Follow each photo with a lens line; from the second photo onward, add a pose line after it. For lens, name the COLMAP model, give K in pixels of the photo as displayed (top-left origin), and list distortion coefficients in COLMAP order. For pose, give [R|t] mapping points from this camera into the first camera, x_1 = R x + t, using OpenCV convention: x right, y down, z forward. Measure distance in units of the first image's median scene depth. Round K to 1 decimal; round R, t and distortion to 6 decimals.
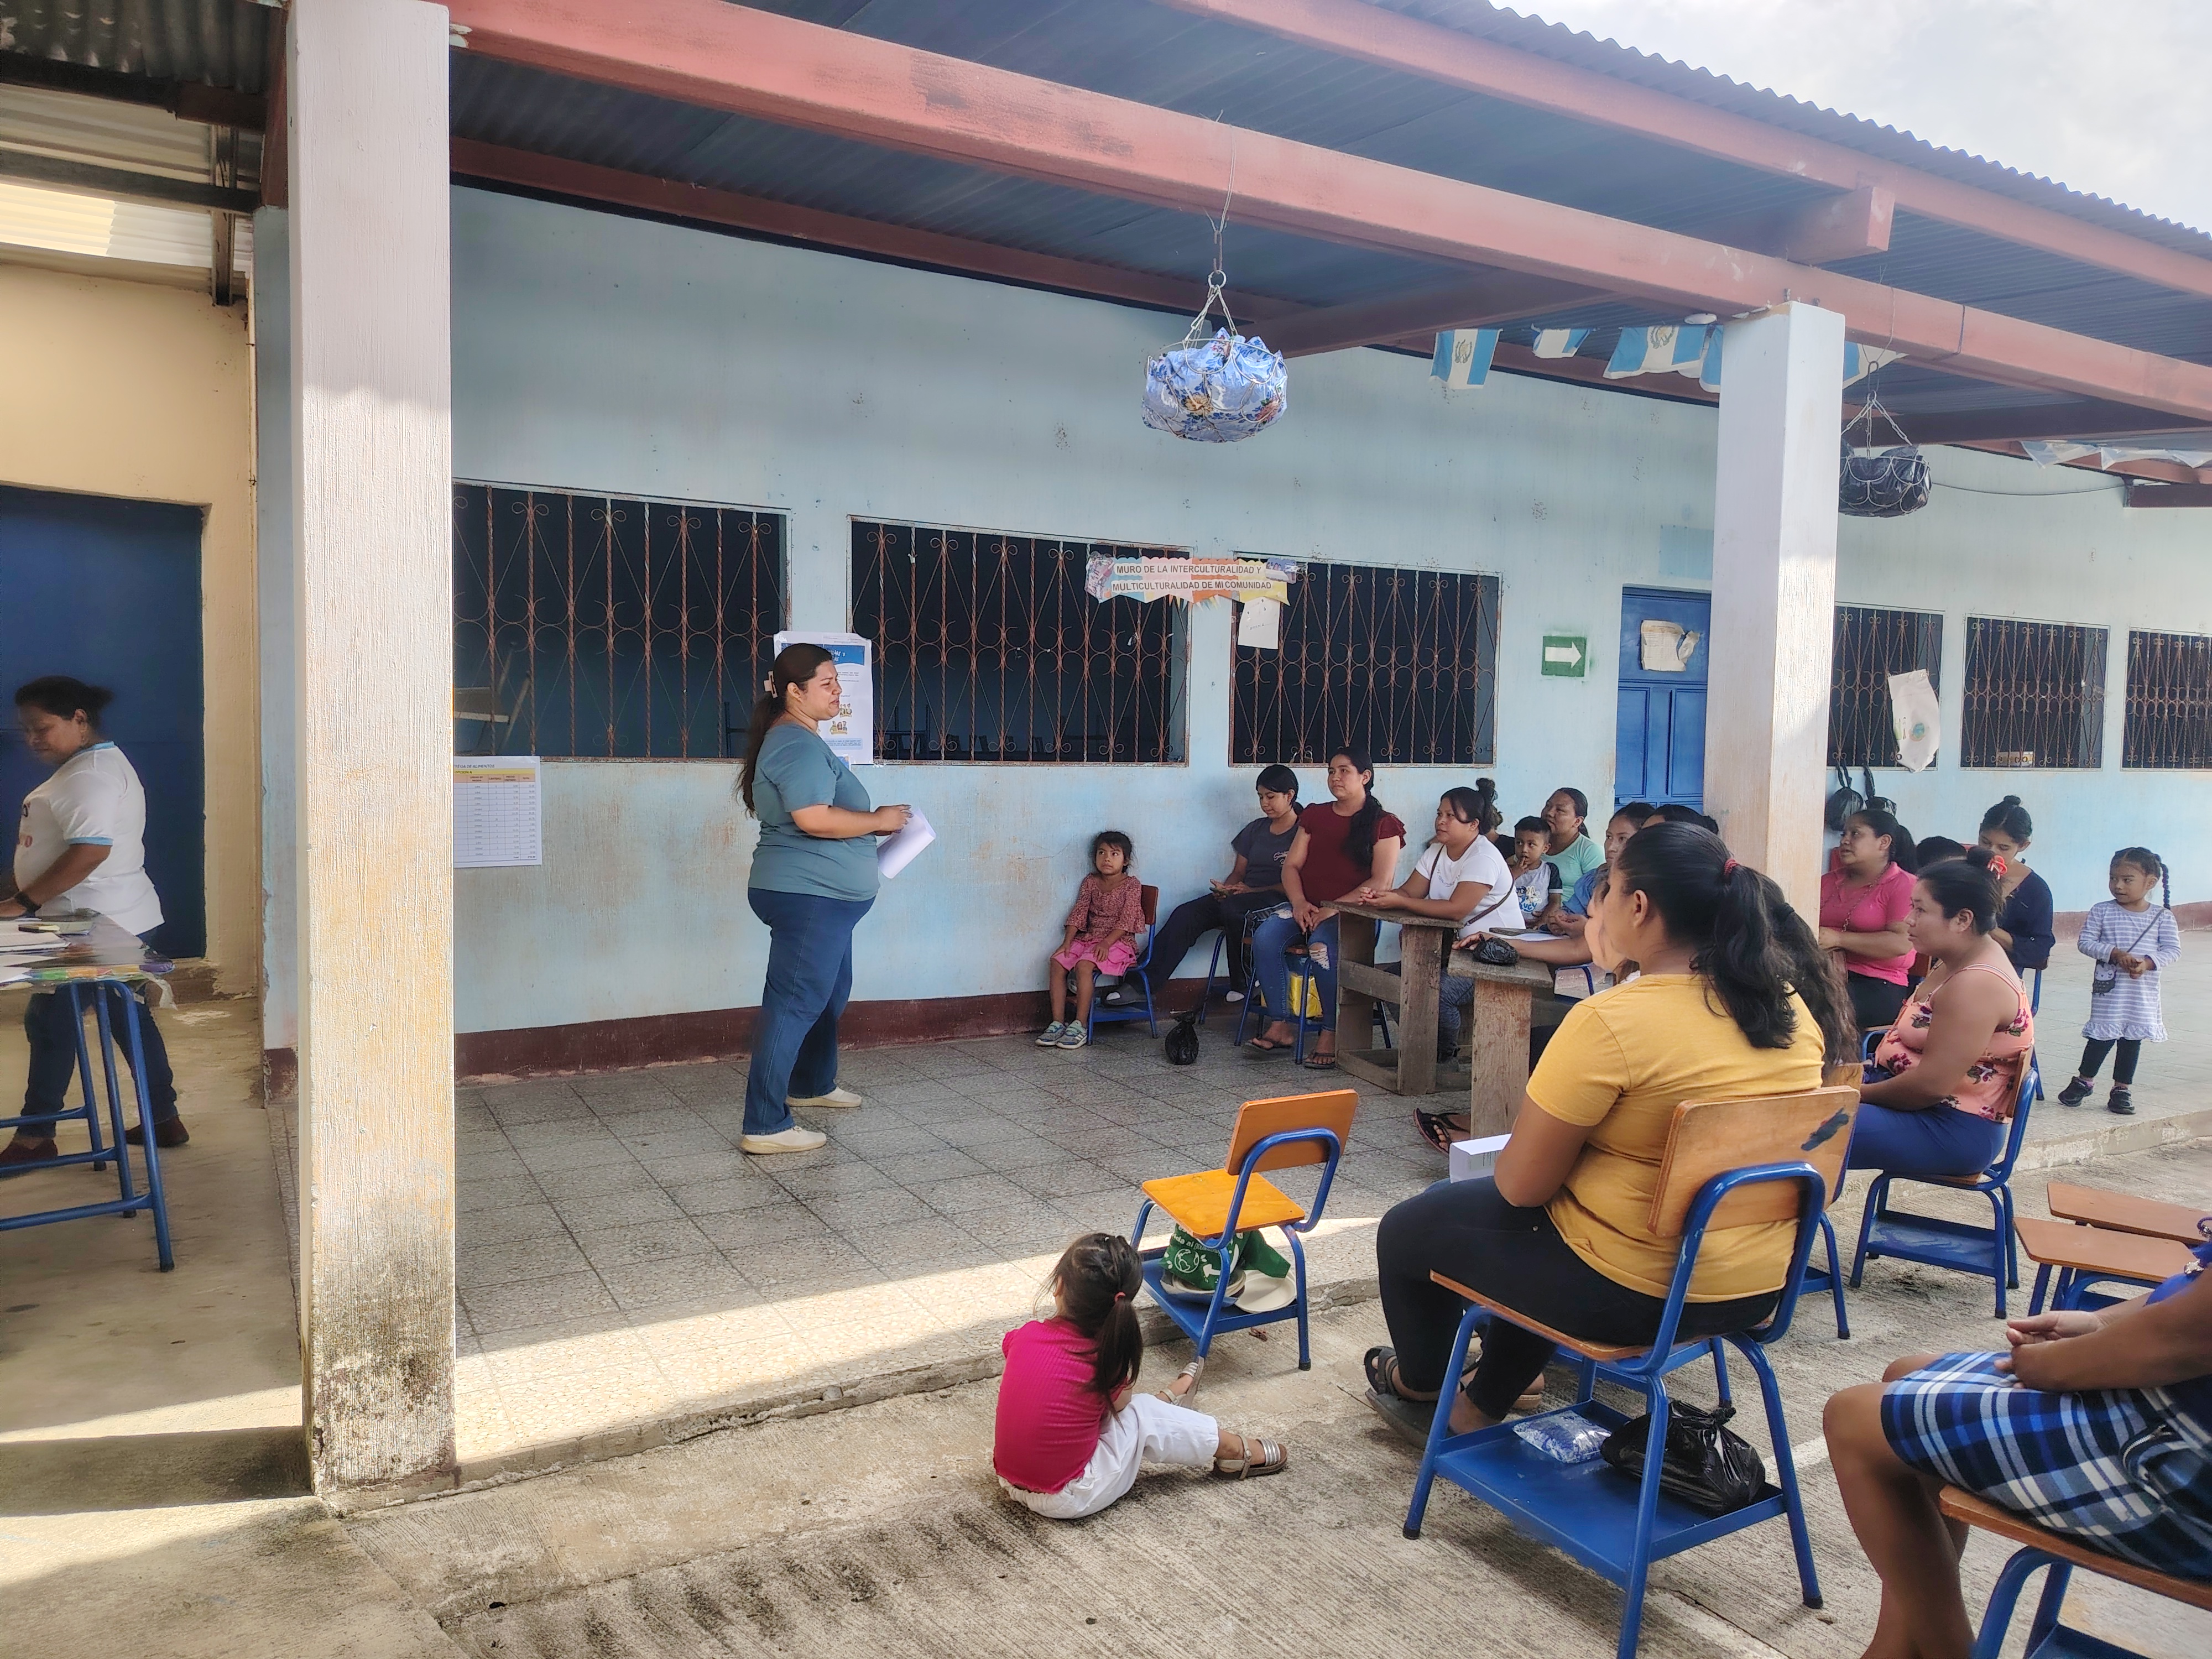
lens RADIAL K [[1536.4, 0, 1100.5], [0, 1536.4, 825.9], [0, 0, 1]] dist [0.037295, -0.038700]
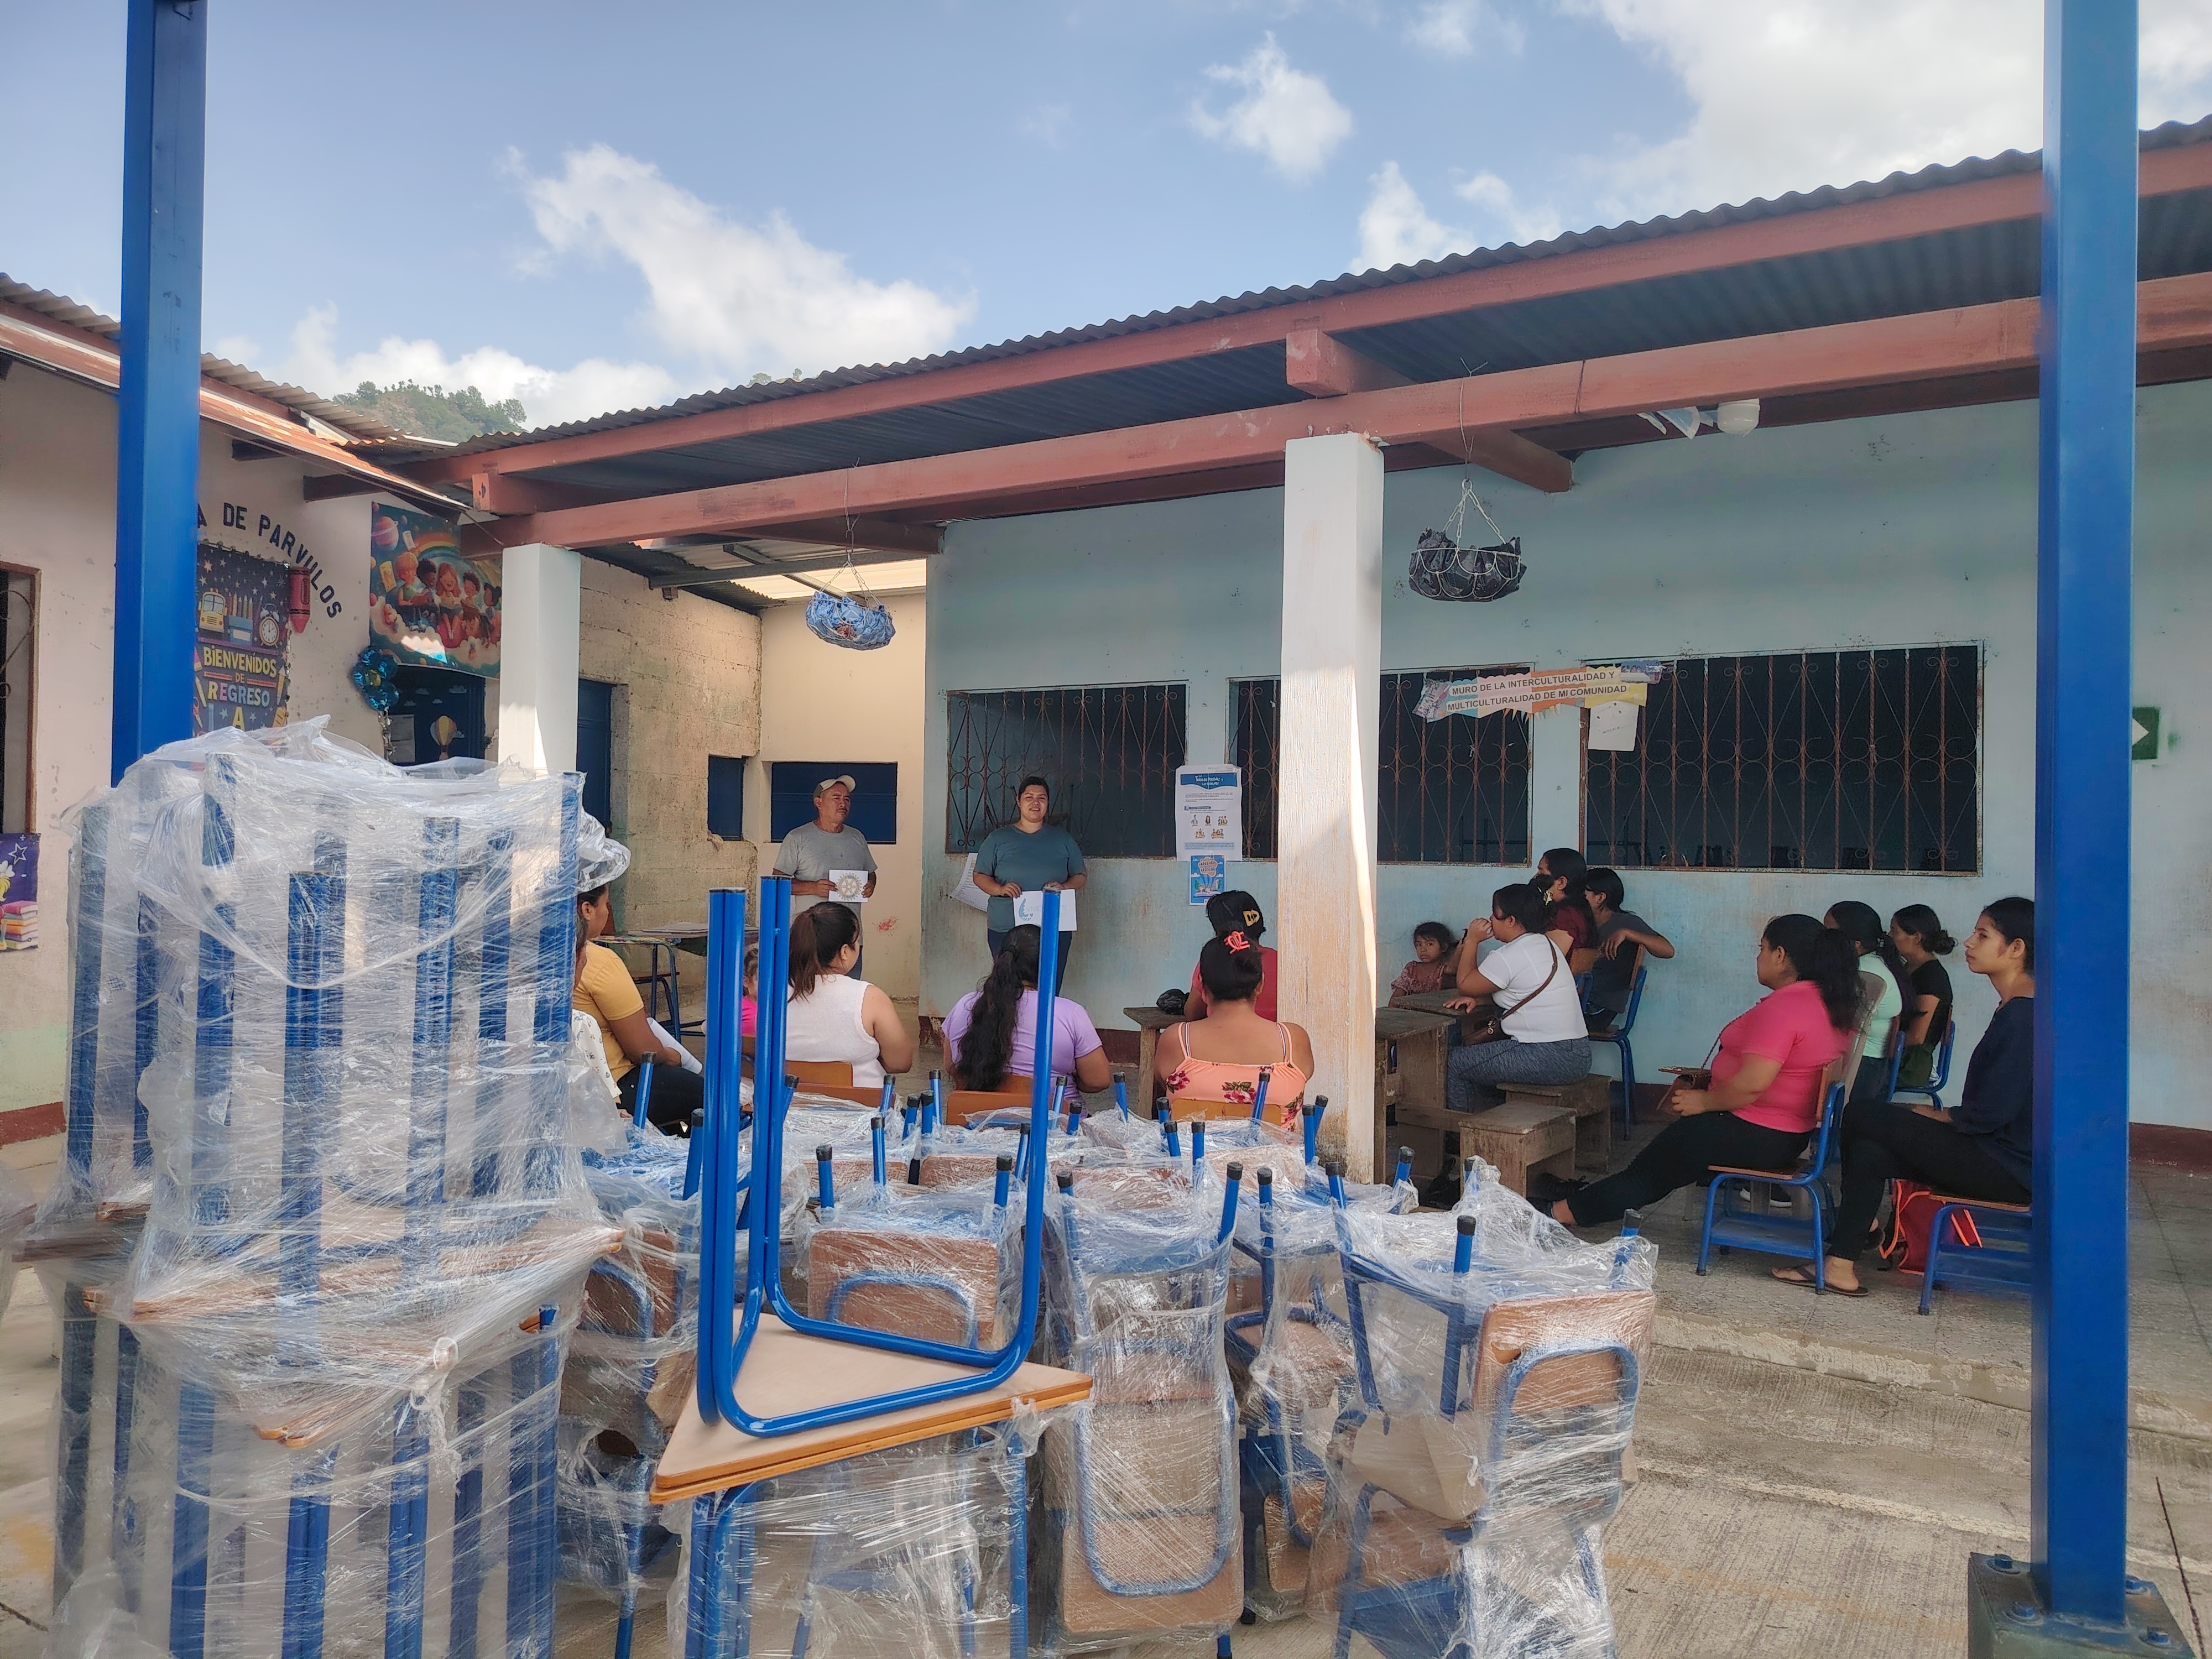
lens RADIAL K [[1536.4, 0, 1092.0], [0, 1536.4, 831.7], [0, 0, 1]] dist [0.037295, -0.038700]
pose [[0.493441, -0.017023, -0.869613, 1.602861], [-0.057678, 0.996967, -0.052244, 0.019849], [0.867865, 0.075937, 0.490963, 0.402622]]
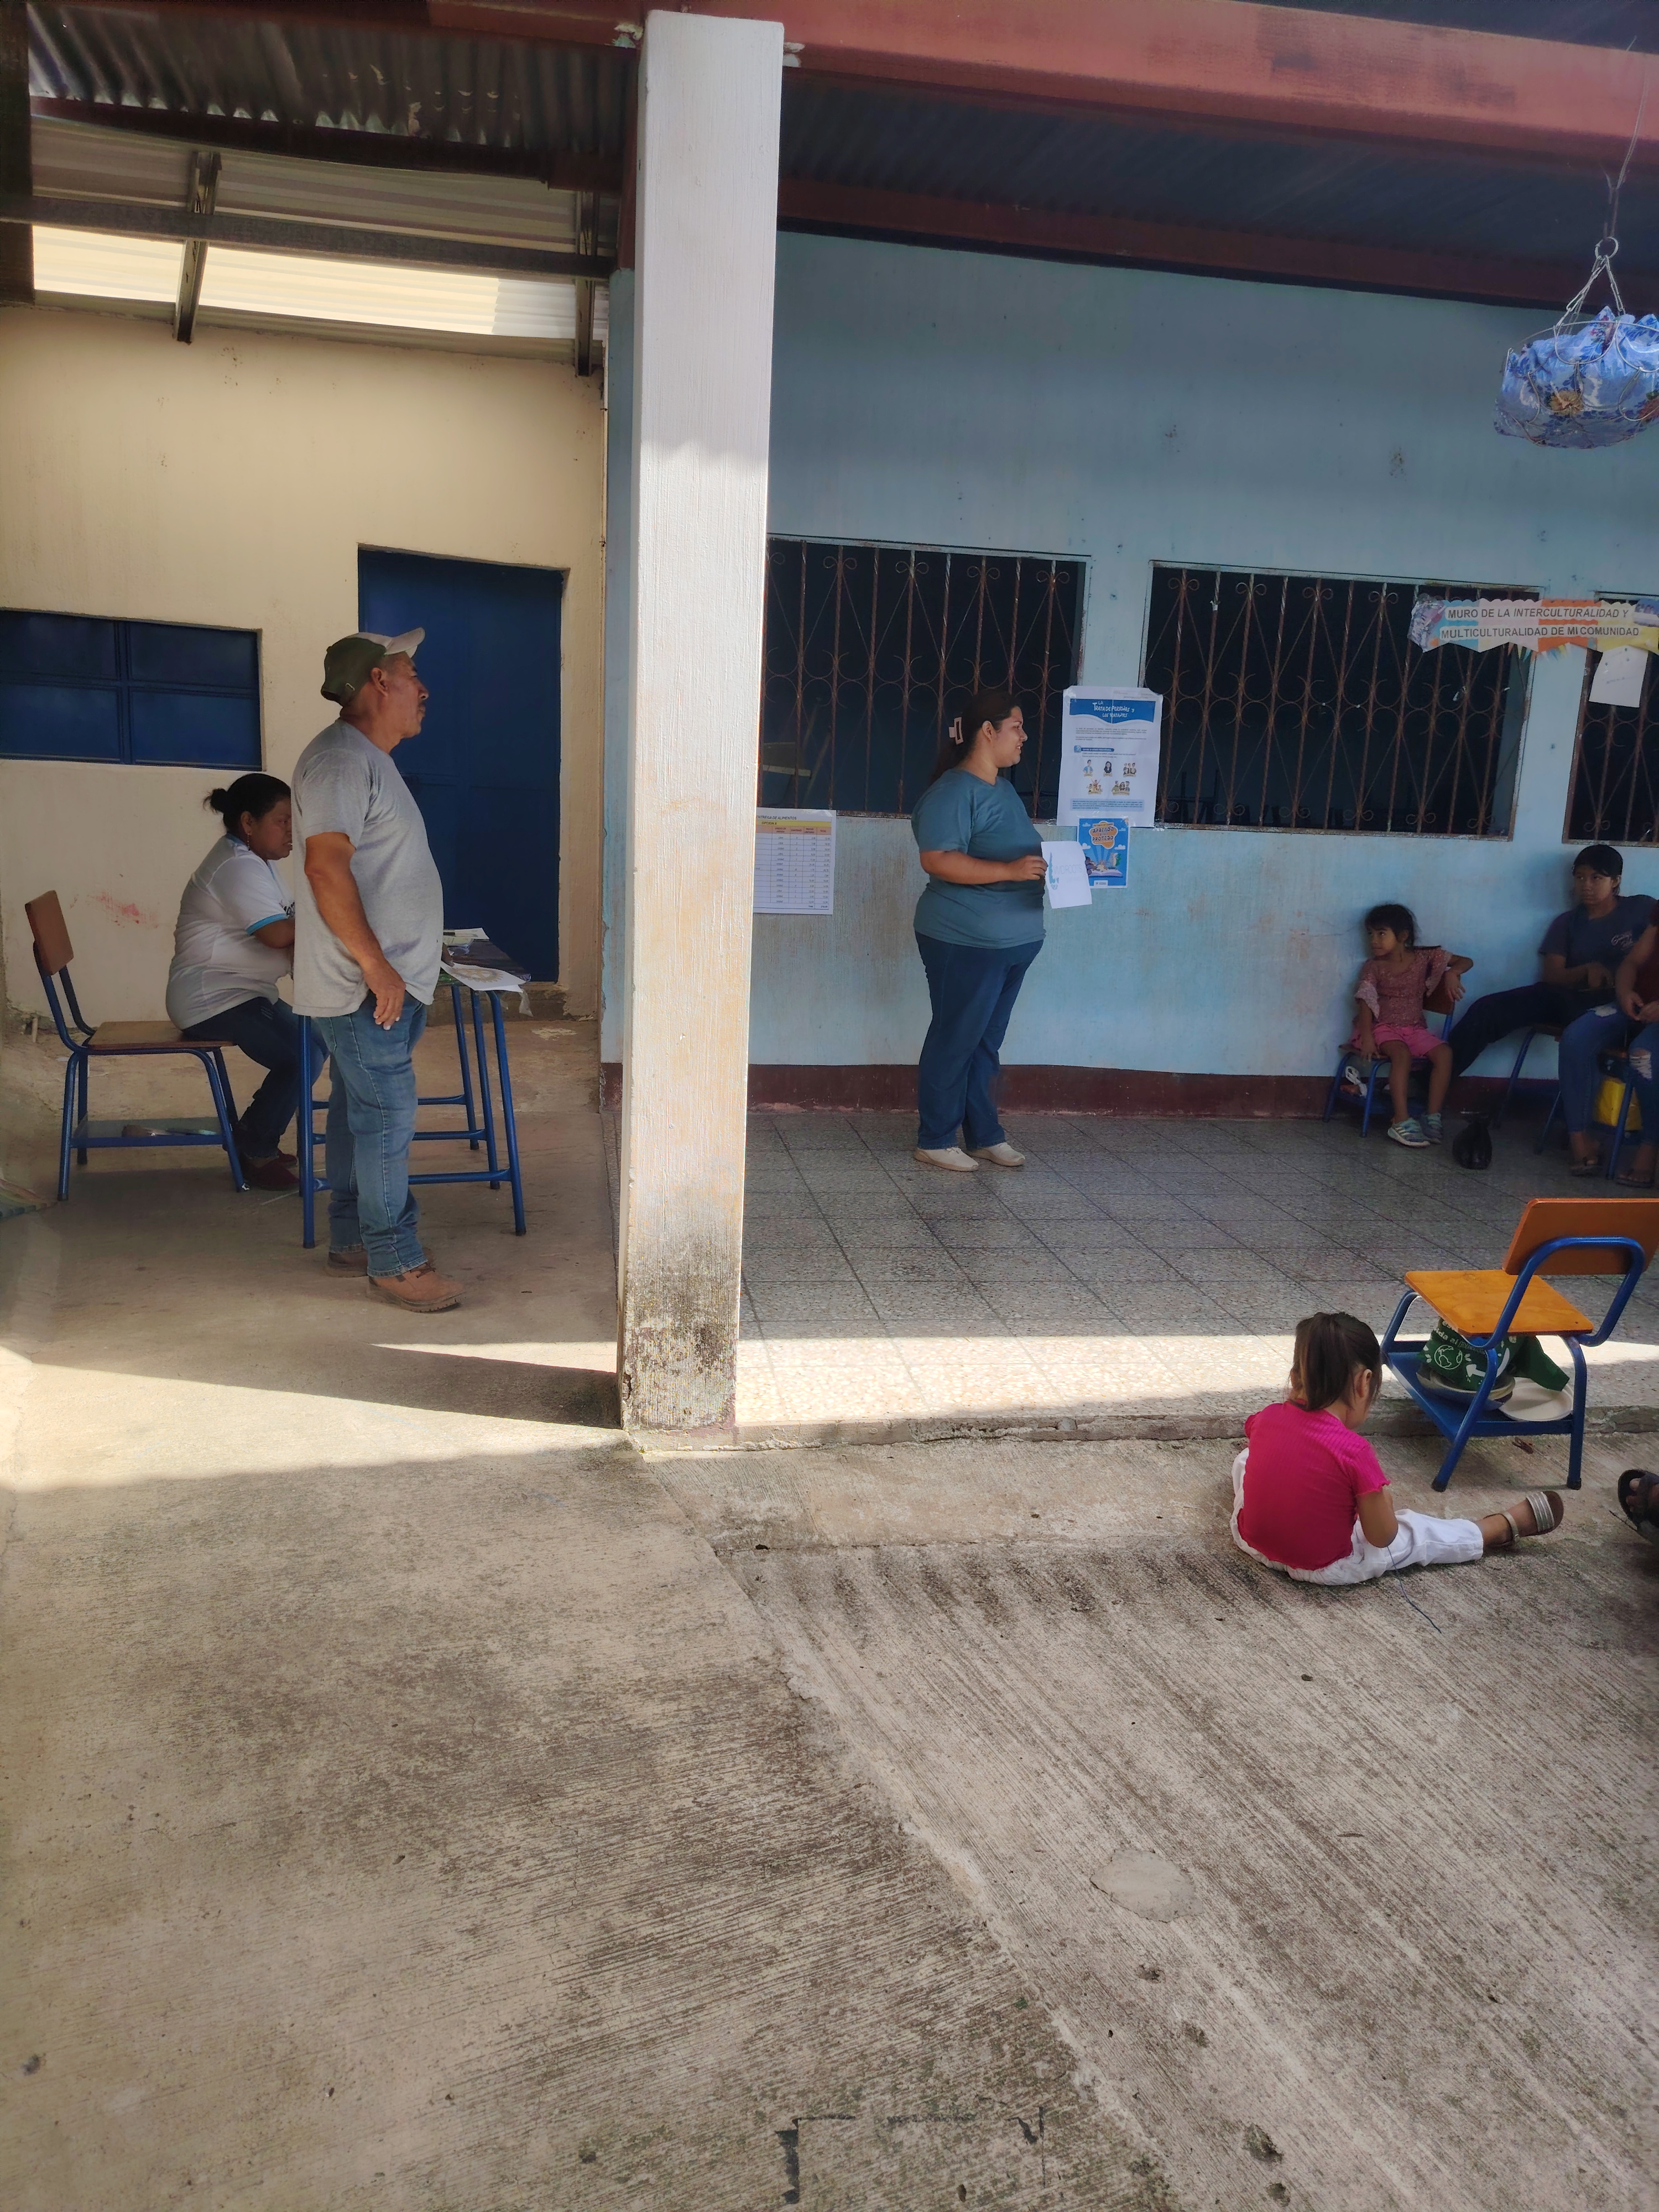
lens RADIAL K [[1536.4, 0, 829.7], [0, 1536.4, 1101.7], [0, 0, 1]] dist [0.037295, -0.038700]
pose [[0.937012, 0.091824, -0.337012, 0.005149], [-0.047682, 0.989421, 0.137010, 0.014599], [0.346028, -0.112311, 0.931478, 0.001370]]
